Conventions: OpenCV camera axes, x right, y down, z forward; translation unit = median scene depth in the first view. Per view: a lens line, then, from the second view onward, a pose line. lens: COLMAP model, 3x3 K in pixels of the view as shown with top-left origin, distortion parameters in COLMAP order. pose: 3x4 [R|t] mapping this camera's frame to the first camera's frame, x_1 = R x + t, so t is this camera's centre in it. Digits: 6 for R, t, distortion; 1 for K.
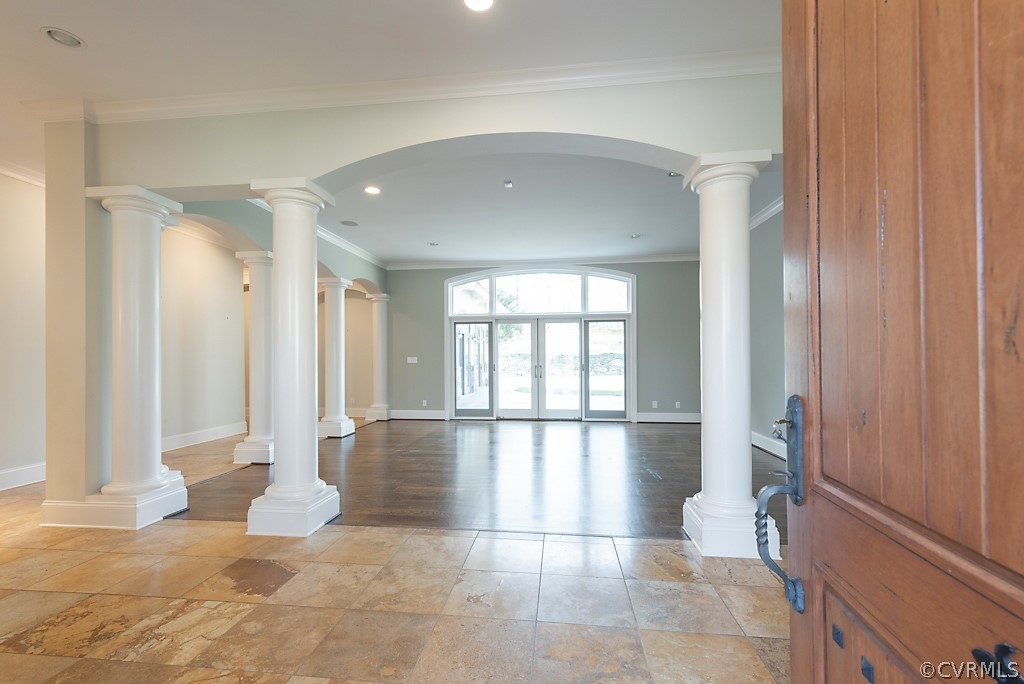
lens RADIAL K [[450.2, 0, 509.6], [0, 450.2, 348.4], [0, 0, 1]] dist [0.017896, -0.003859]
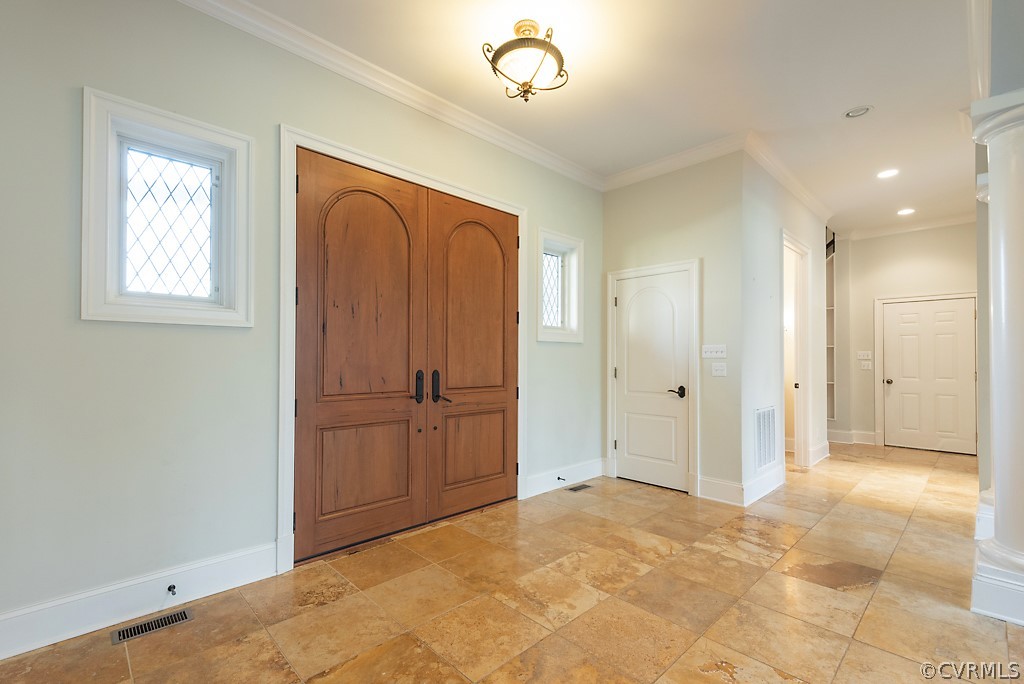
lens RADIAL K [[450.2, 0, 501.3], [0, 450.2, 358.7], [0, 0, 1]] dist [0.017896, -0.003859]
pose [[-0.643100, 0.001425, -0.765781, 0.848924], [0.015891, 0.999808, -0.011484, 0.027750], [0.765617, -0.019554, -0.642999, 1.342361]]
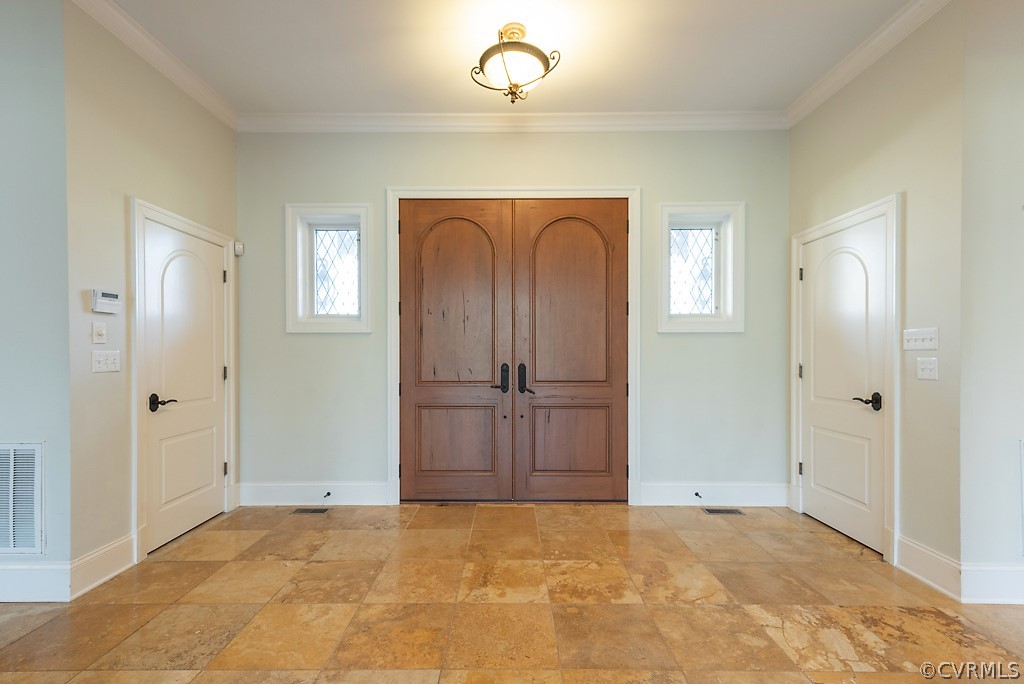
lens RADIAL K [[450.2, 0, 506.3], [0, 450.2, 358.2], [0, 0, 1]] dist [0.017896, -0.003859]
pose [[-0.994210, 0.006708, -0.107242, 0.026432], [0.007954, 0.999906, -0.011189, 0.044494], [0.107157, -0.011977, -0.994170, 1.865140]]
